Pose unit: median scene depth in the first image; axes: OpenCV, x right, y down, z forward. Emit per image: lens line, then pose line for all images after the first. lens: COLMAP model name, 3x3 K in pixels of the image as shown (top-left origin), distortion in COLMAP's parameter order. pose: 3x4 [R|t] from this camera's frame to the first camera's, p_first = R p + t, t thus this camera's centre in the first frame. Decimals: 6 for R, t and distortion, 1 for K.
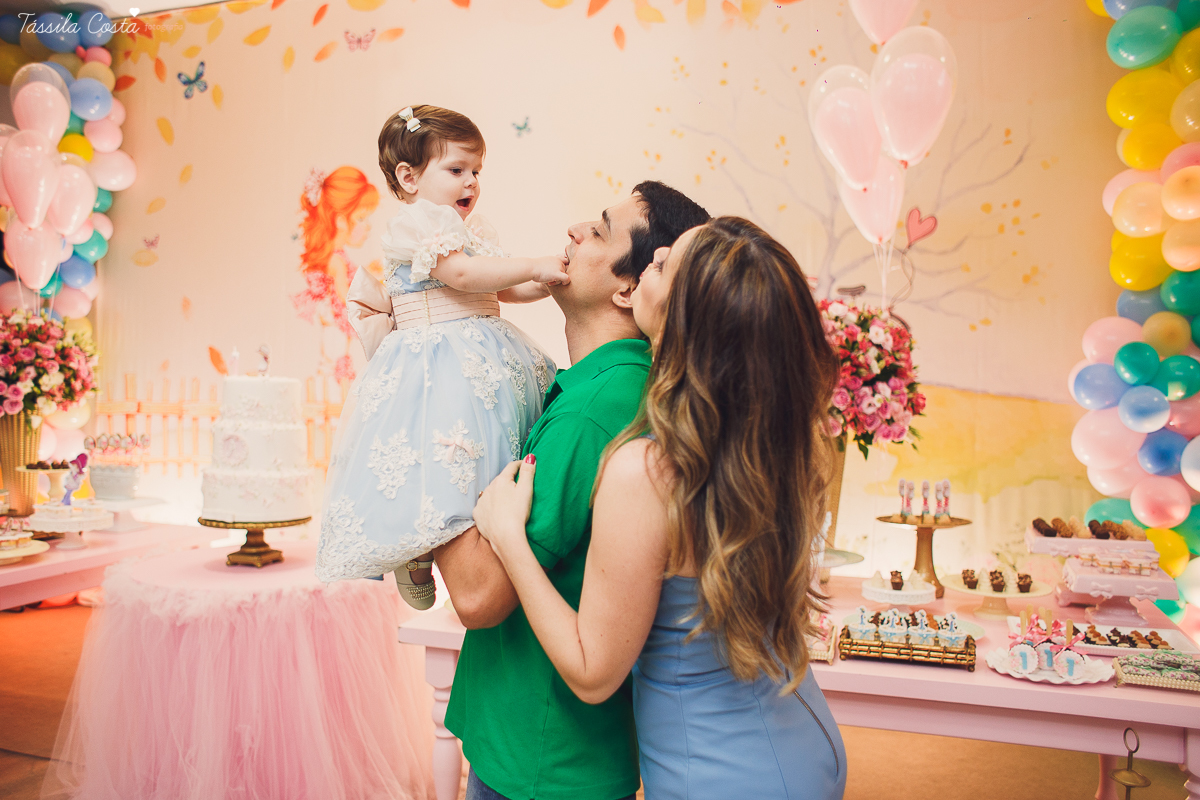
lens RADIAL K [[992.9, 0, 577.3], [0, 992.9, 404.9], [0, 0, 1]] dist [-0.103195, 0.140900]
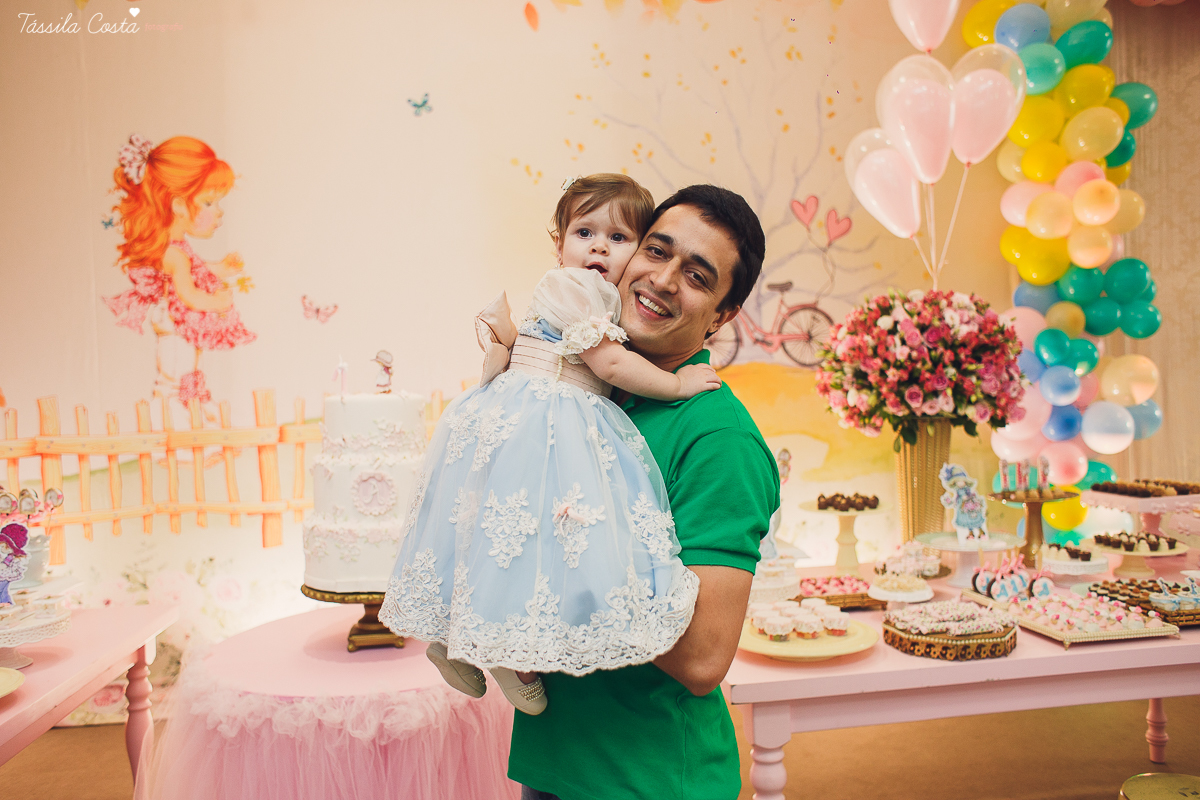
lens RADIAL K [[960.2, 0, 596.7], [0, 960.2, 404.6], [0, 0, 1]] dist [-0.100861, 0.132460]
pose [[0.890379, -0.055913, 0.451772, -0.346571], [0.058807, 0.998240, 0.007646, -0.011180], [-0.451405, 0.019760, 0.892101, 0.189522]]
